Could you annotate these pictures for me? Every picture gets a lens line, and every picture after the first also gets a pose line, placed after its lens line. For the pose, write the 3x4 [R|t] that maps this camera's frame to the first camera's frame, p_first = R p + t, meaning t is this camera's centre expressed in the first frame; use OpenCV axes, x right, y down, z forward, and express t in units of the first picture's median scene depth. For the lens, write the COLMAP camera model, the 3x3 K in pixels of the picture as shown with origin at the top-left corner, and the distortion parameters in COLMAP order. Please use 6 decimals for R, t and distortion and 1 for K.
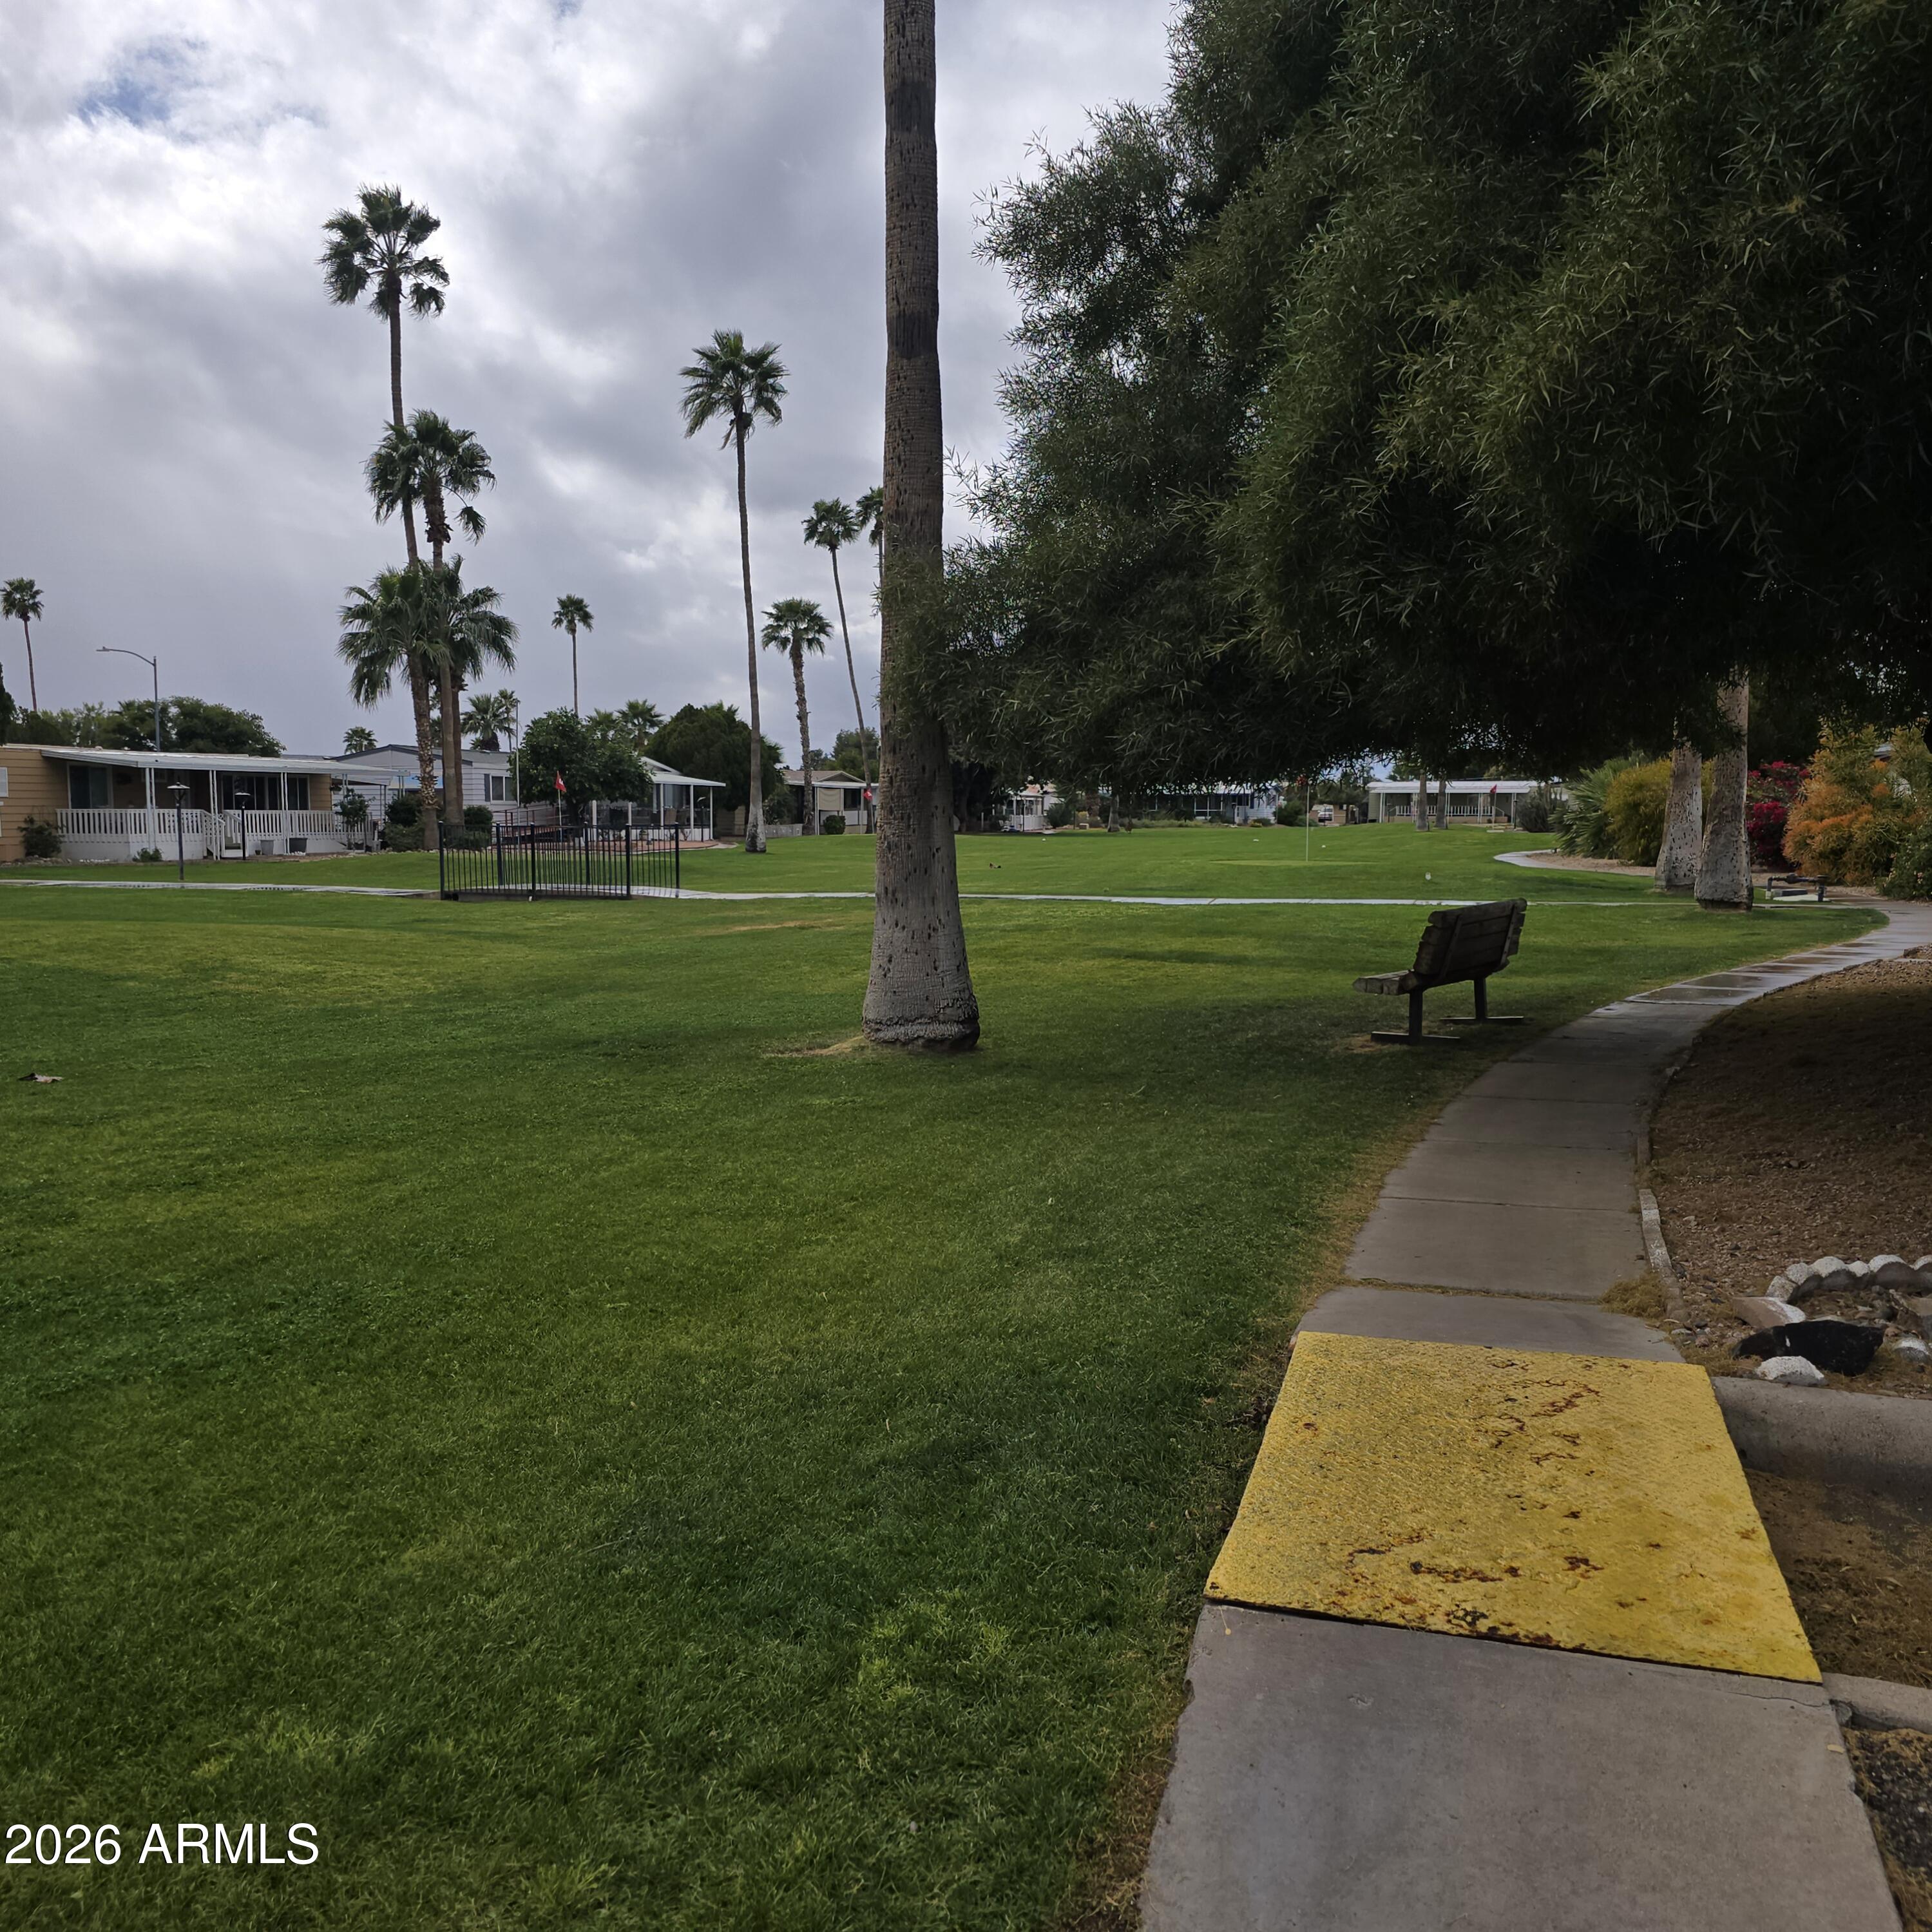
lens RADIAL K [[1710.8, 0, 966.6], [0, 1710.8, 1019.5], [0, 0, 1]] dist [0.059136, -0.062990]
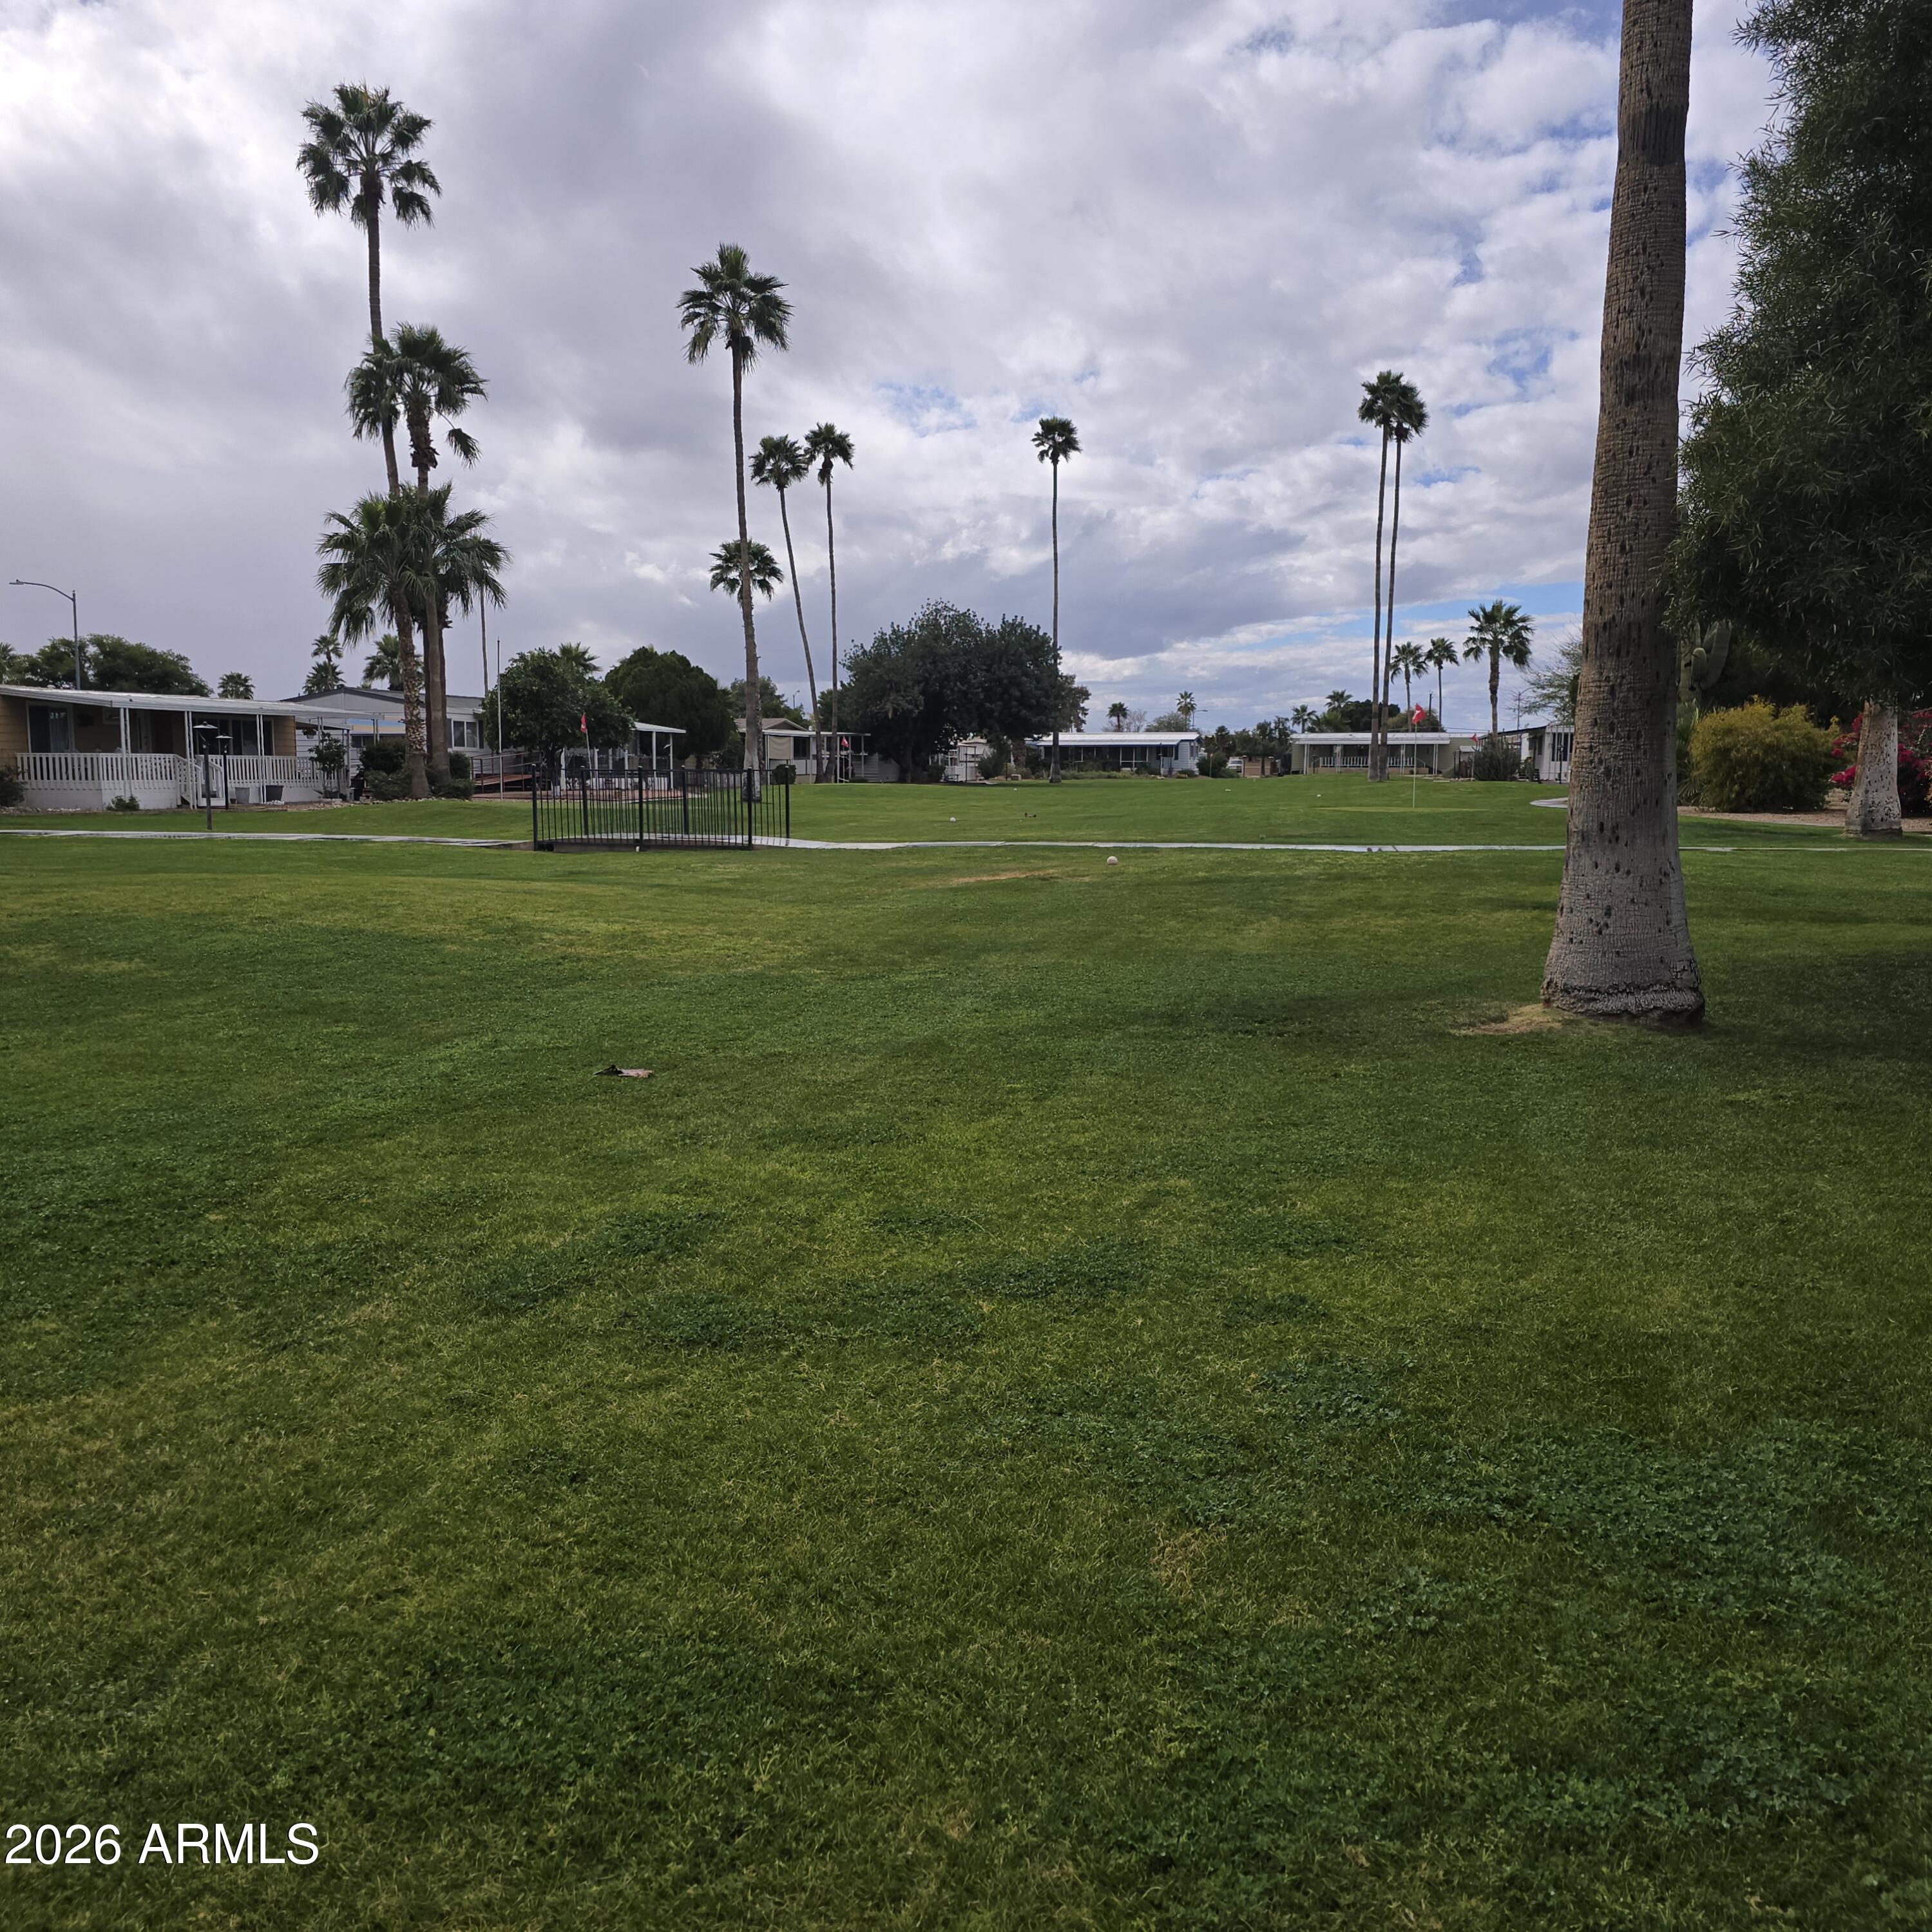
lens RADIAL K [[1726.0, 0, 944.7], [0, 1726.0, 966.9], [0, 0, 1]] dist [0.063855, -0.066061]
pose [[0.997407, -0.007069, 0.071620, -0.095922], [0.007392, 0.999964, -0.004246, -0.001872], [-0.071587, 0.004765, 0.997423, 0.047058]]
